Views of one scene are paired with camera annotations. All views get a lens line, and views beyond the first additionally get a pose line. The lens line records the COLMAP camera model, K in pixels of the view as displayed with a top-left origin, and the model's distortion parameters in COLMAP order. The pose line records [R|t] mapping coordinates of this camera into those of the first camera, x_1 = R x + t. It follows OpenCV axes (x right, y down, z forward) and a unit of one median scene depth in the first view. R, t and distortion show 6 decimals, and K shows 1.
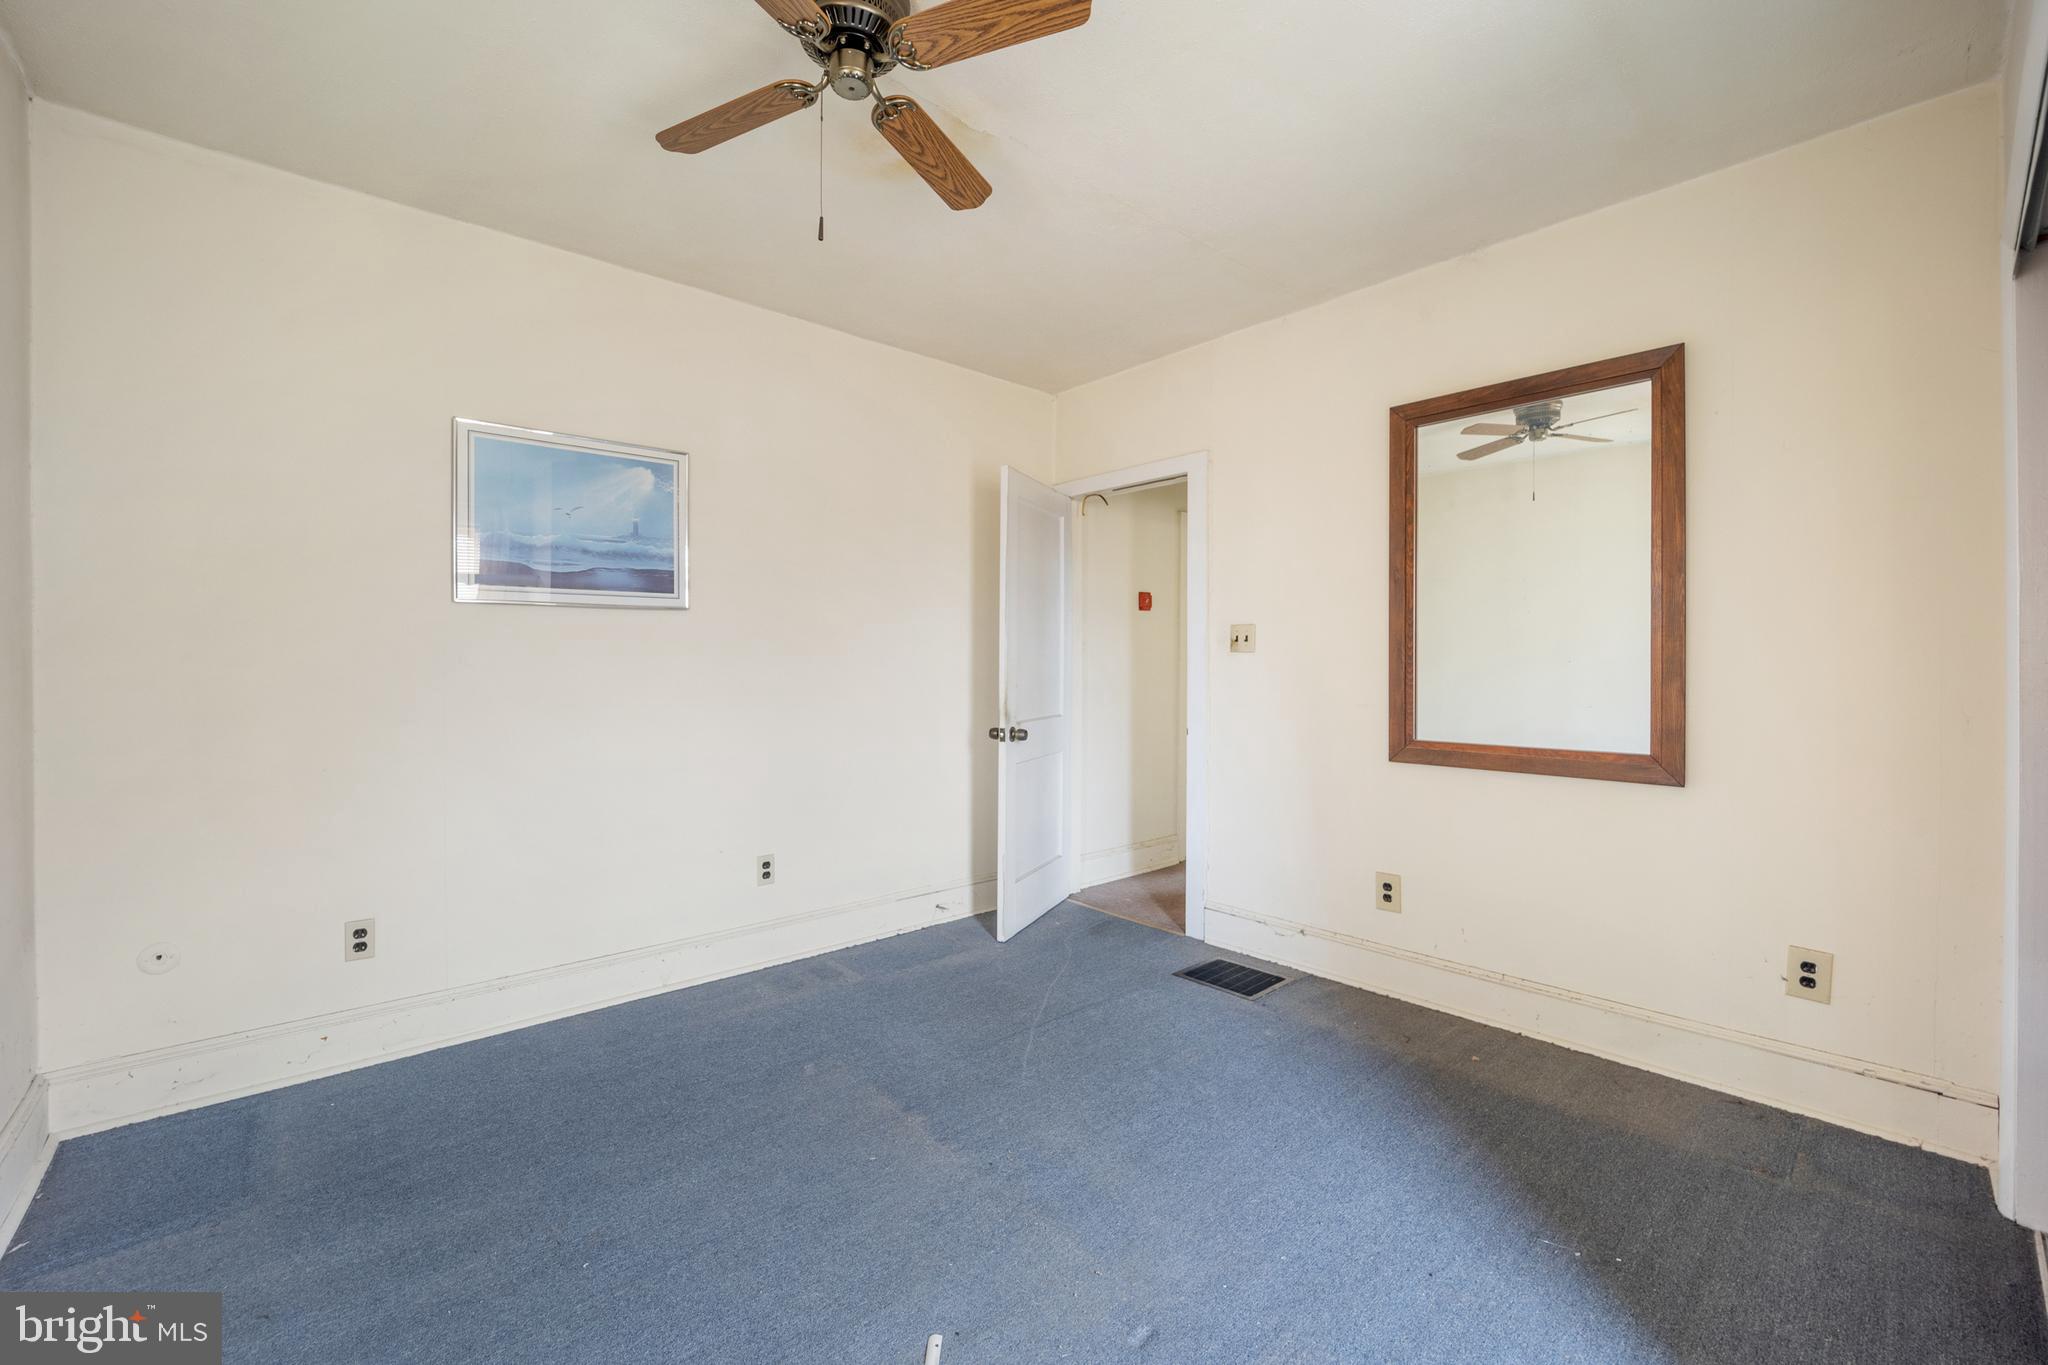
lens RADIAL K [[856.0, 0, 1028.4], [0, 856.0, 661.0], [0, 0, 1]] dist [-0.016792, -0.000129]
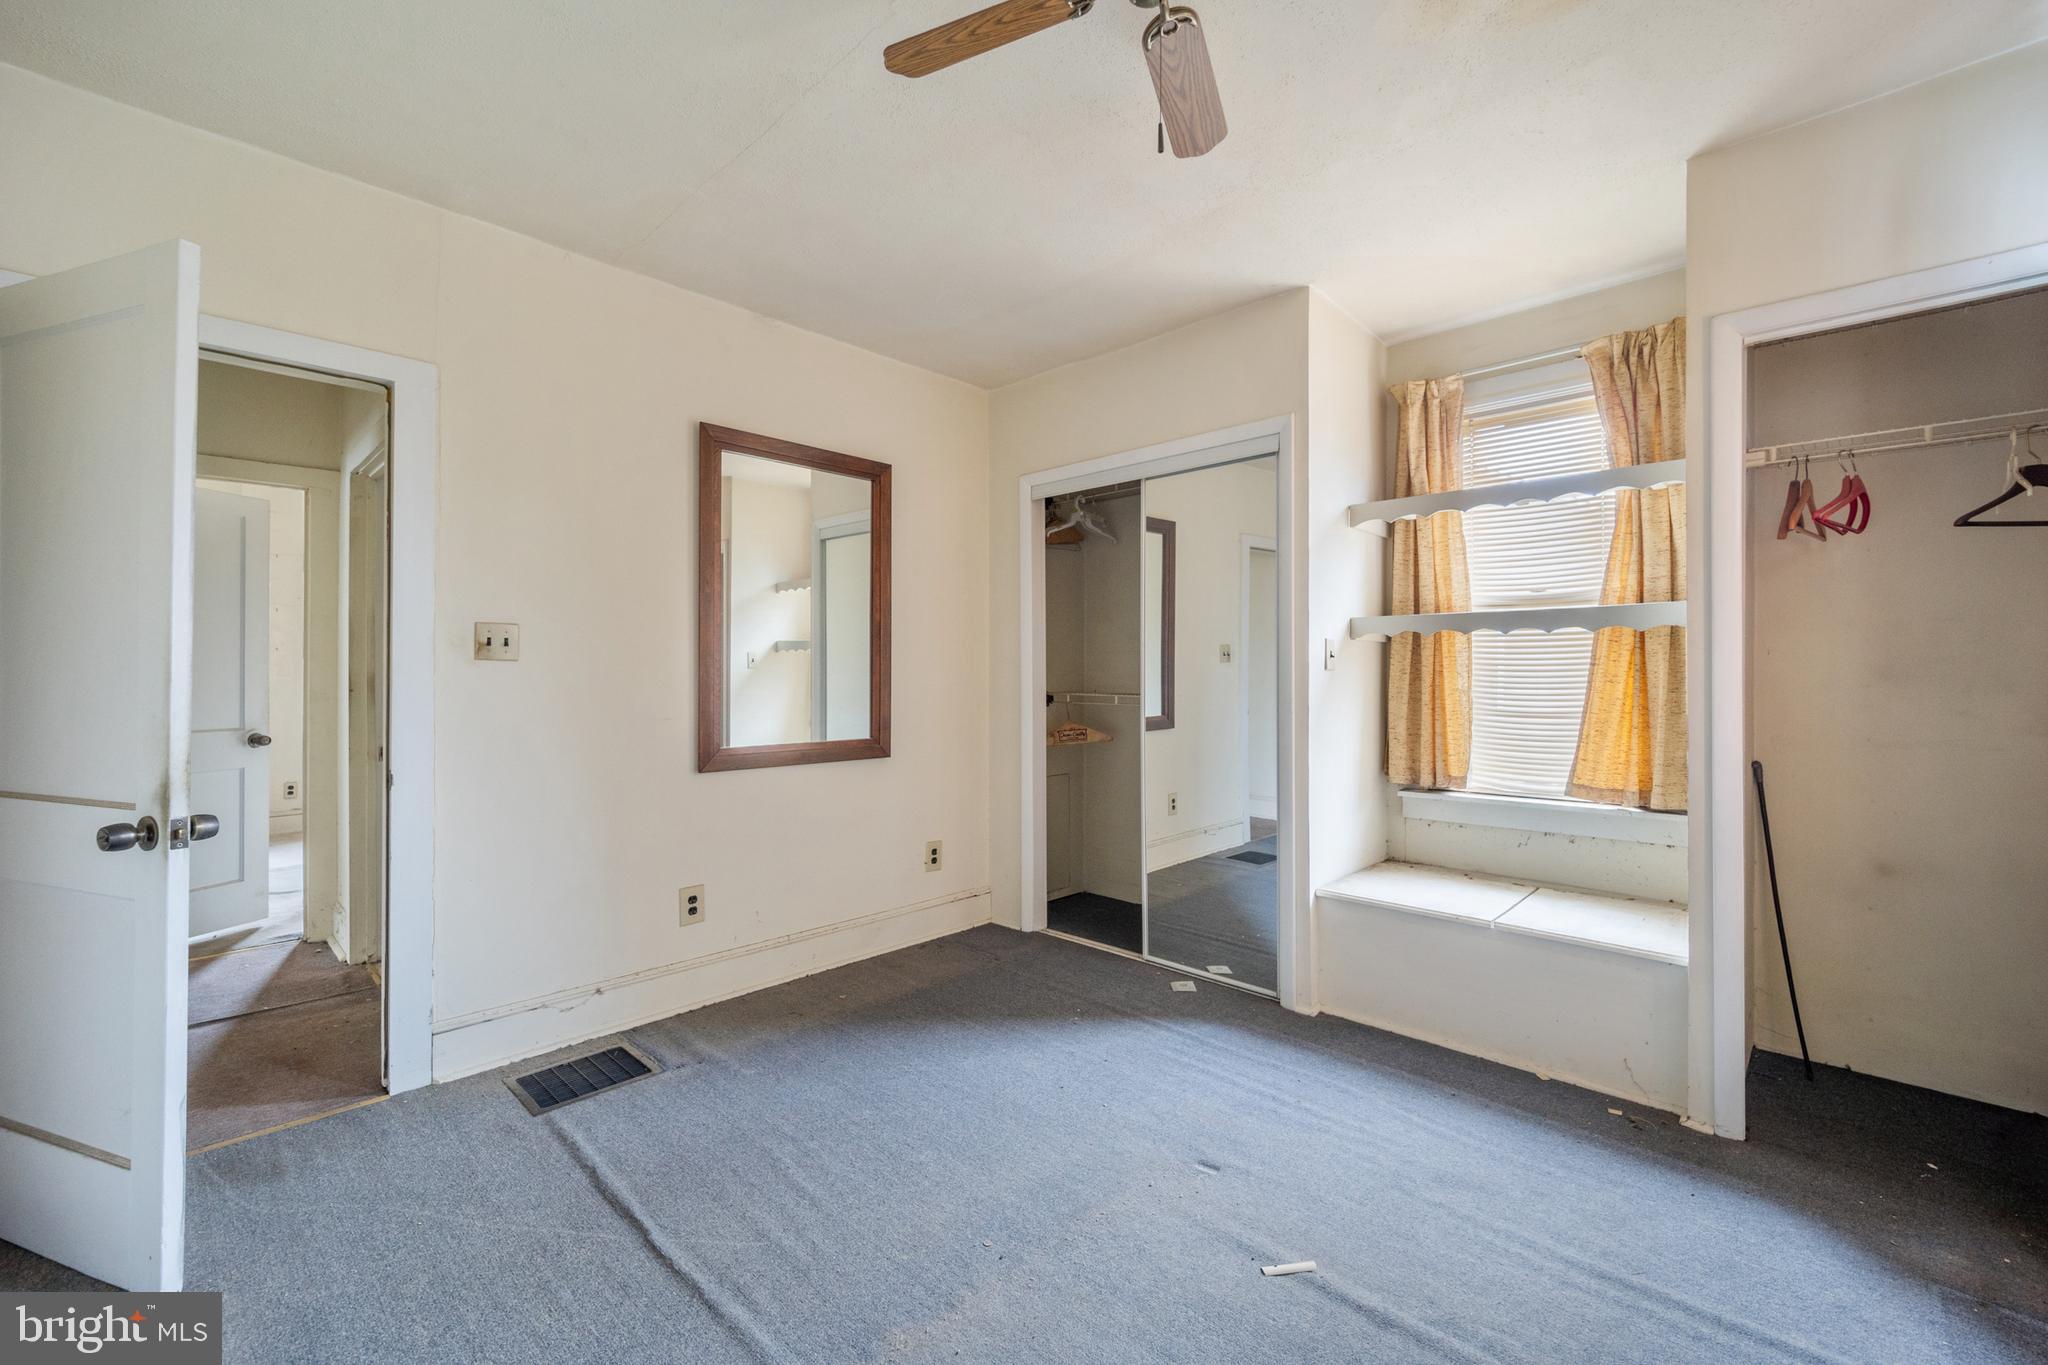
lens RADIAL K [[869.9, 0, 1011.9], [0, 869.9, 672.4], [0, 0, 1]] dist [0.000150, -0.000015]
pose [[-0.084540, 0.002395, 0.996417, -0.668214], [-0.006296, 0.999976, -0.002938, -0.000270], [-0.996400, -0.006522, -0.084522, 0.766511]]
